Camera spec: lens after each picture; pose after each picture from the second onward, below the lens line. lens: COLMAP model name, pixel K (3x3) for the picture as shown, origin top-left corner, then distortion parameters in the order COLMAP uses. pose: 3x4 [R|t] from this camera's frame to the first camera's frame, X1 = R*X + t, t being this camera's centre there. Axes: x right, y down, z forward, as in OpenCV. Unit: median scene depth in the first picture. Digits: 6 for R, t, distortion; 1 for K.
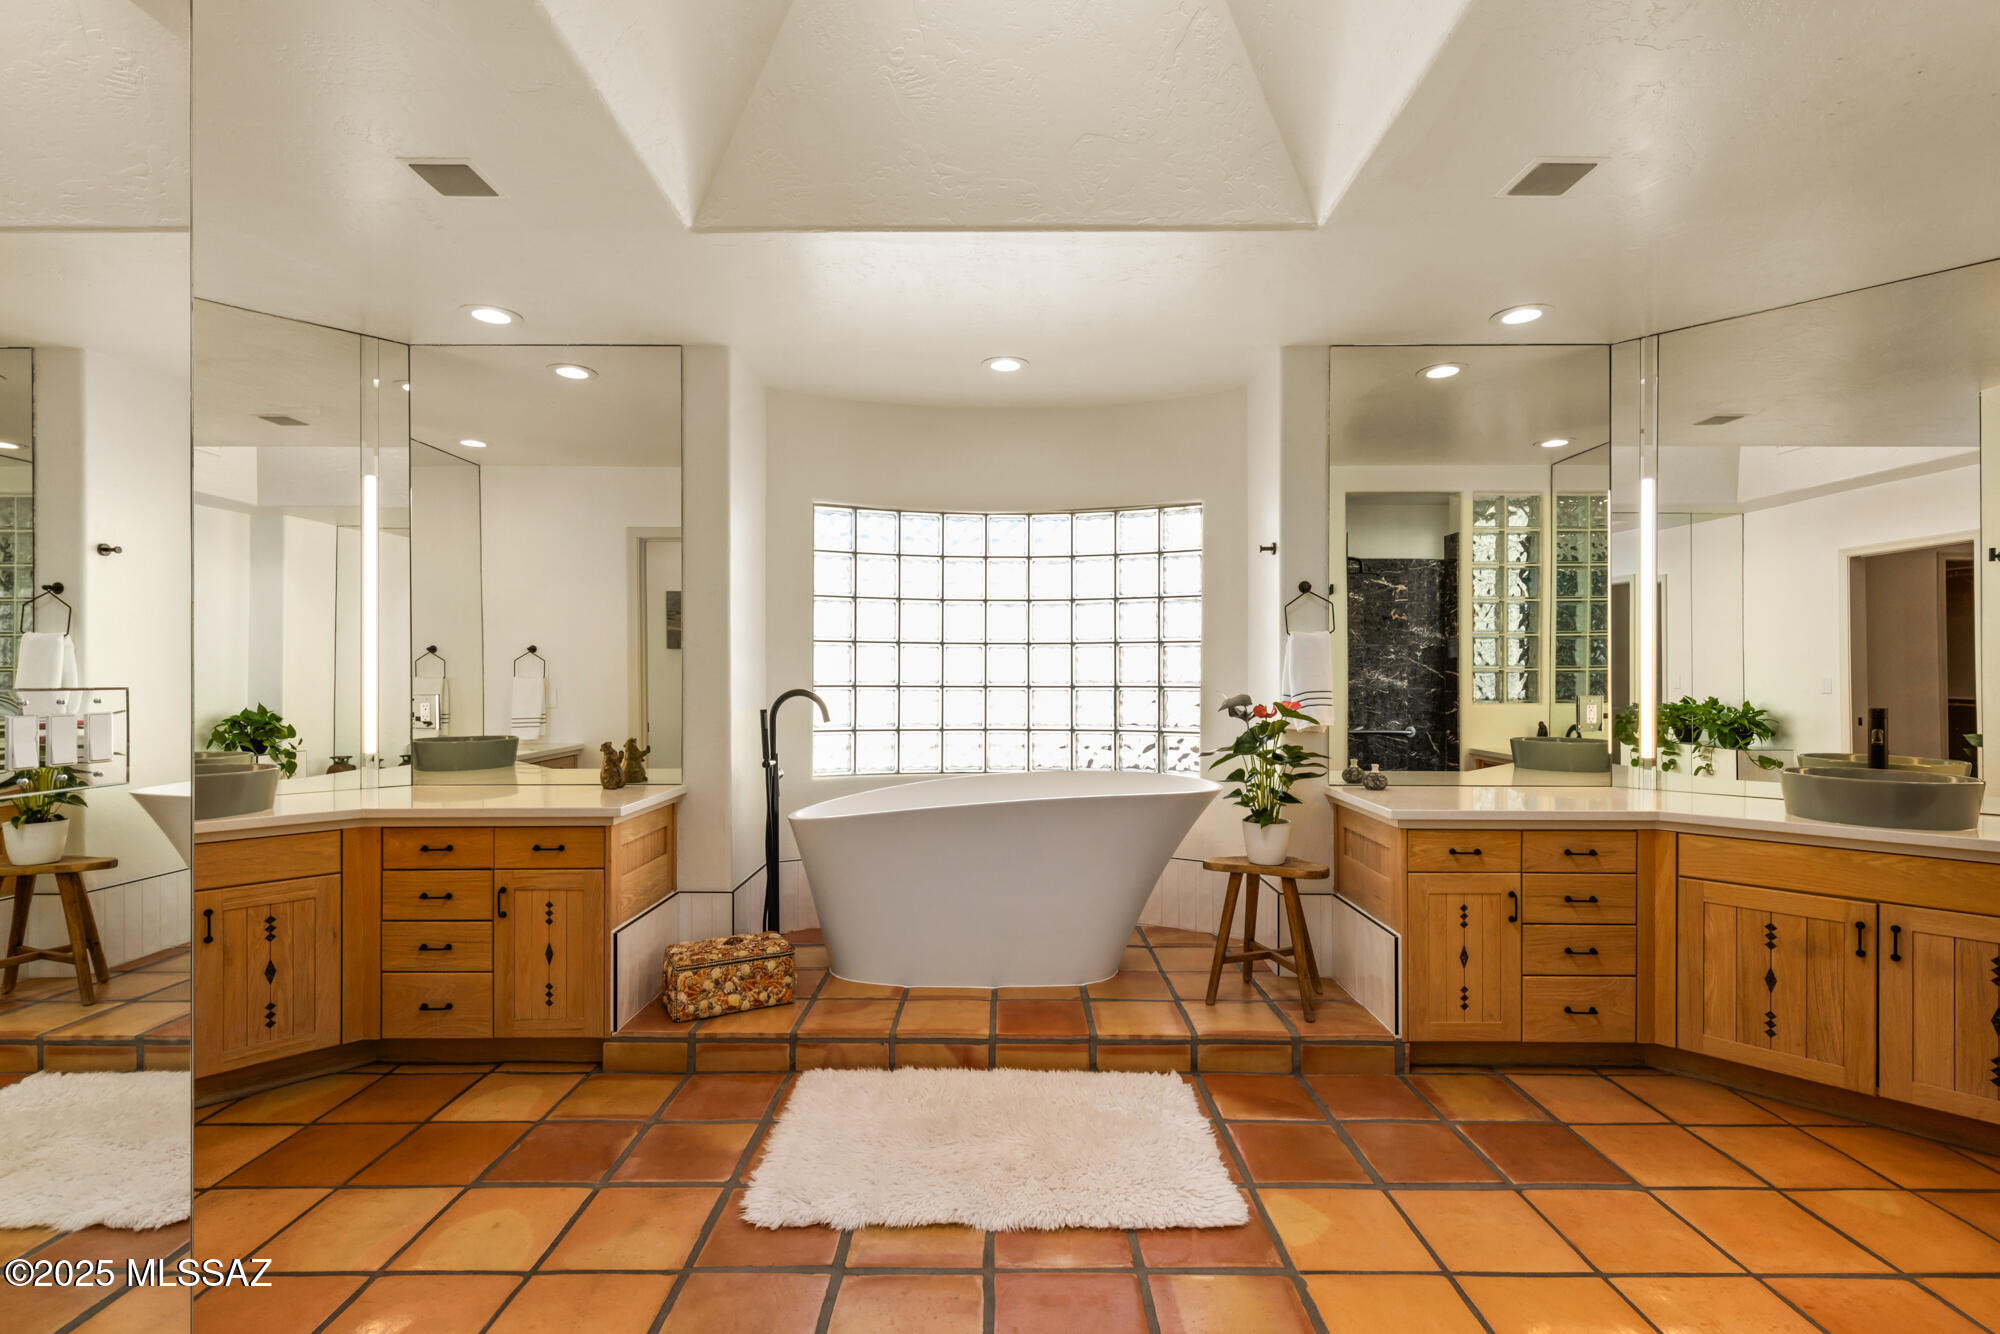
lens RADIAL K [[916.0, 0, 1002.3], [0, 916.0, 672.7], [0, 0, 1]] dist [-0.002154, -0.000204]
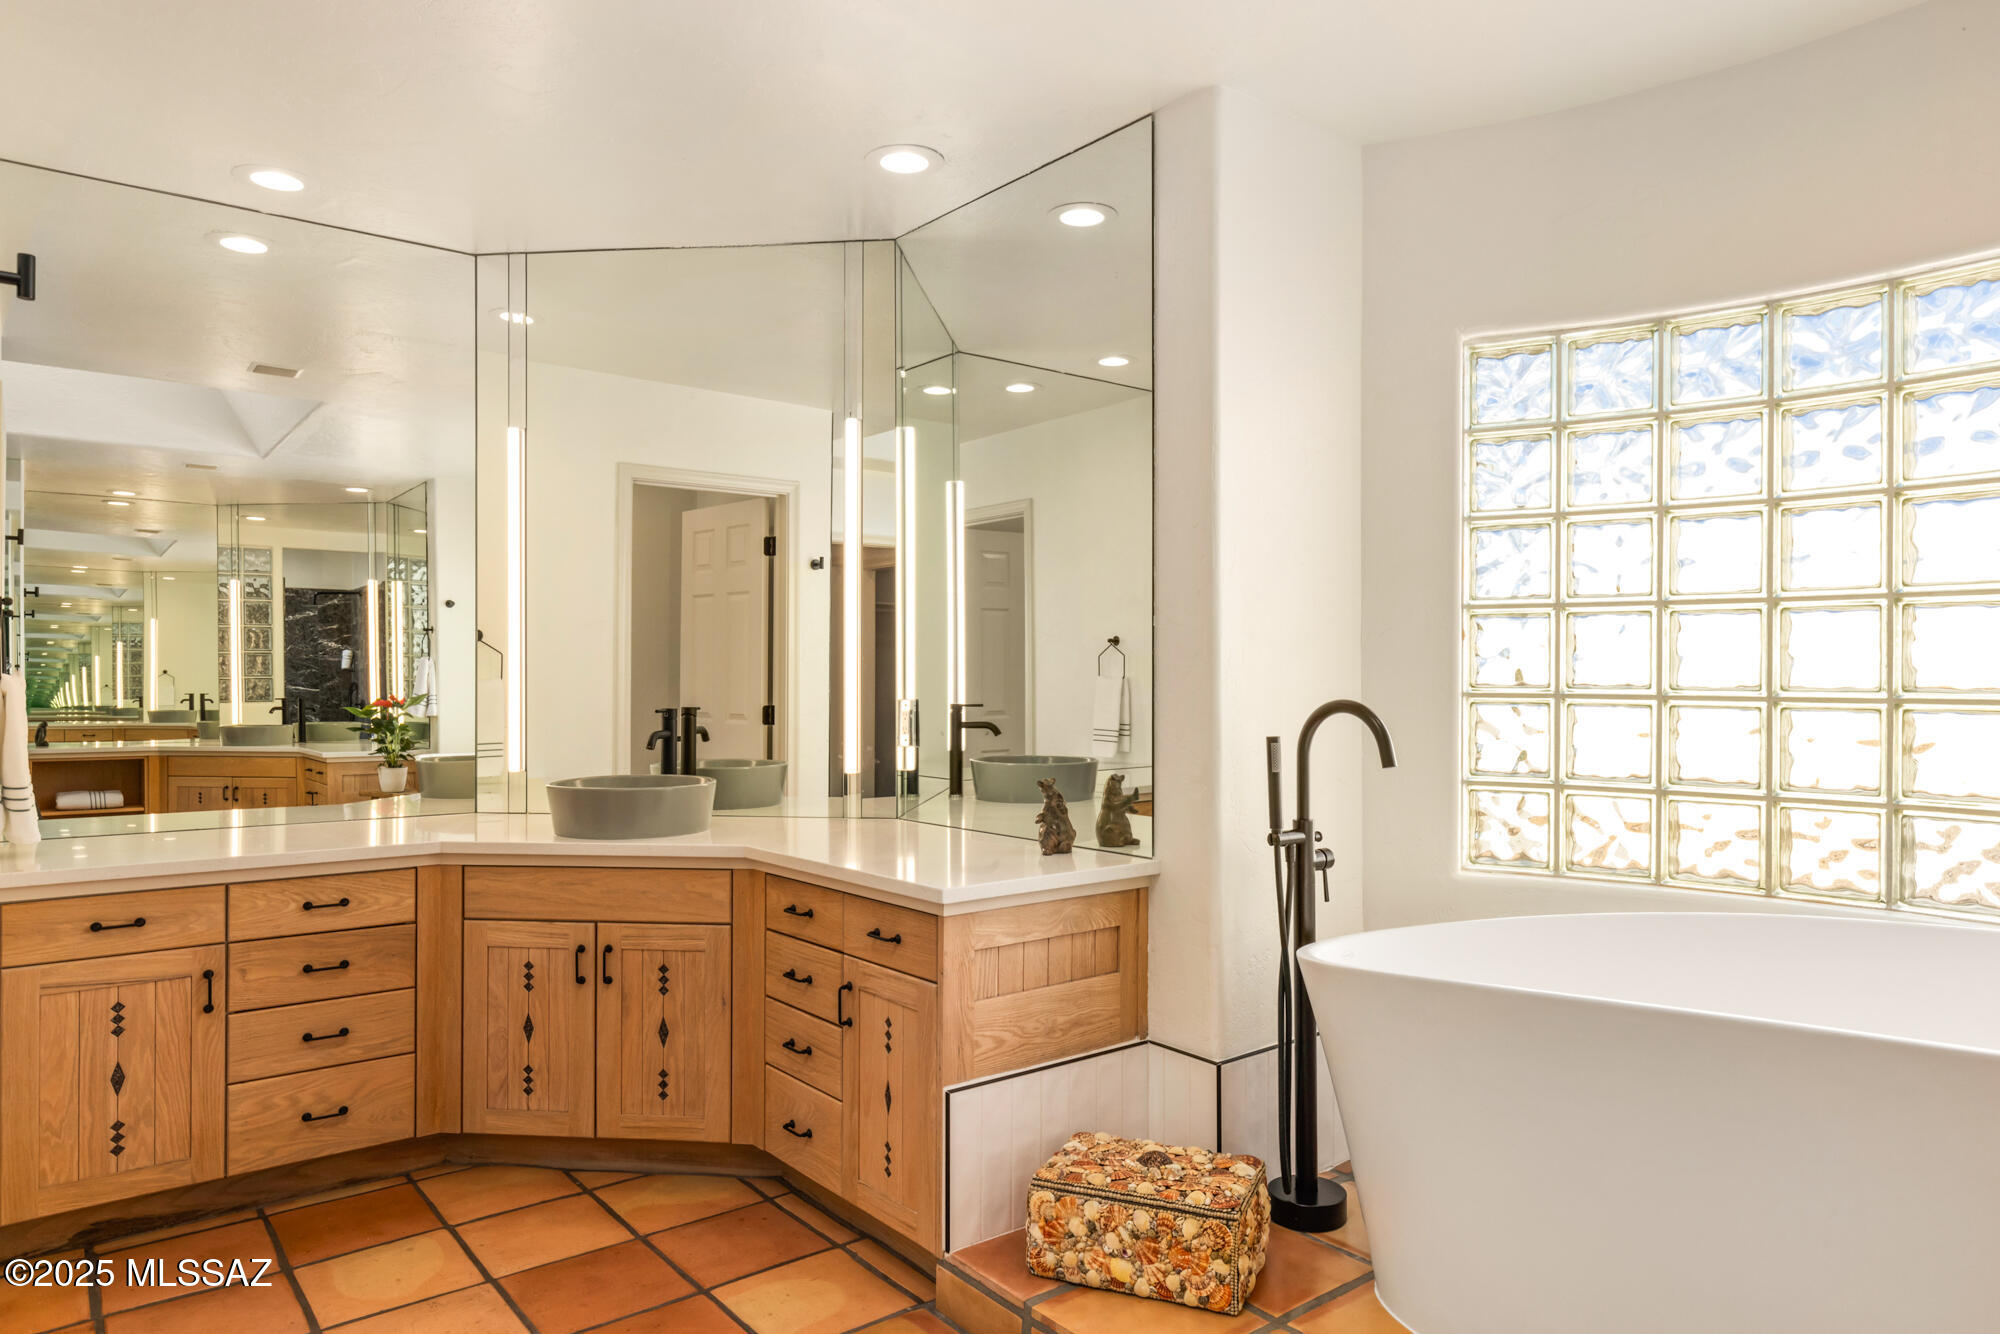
lens RADIAL K [[1244.4, 0, 1001.1], [0, 1244.4, 668.1], [0, 0, 1]] dist [-0.000921, -0.000467]
pose [[0.623430, -0.003714, -0.781871, 0.252990], [-0.000174, 0.999988, -0.004889, 0.003809], [0.781880, 0.003184, 0.623421, 0.504467]]
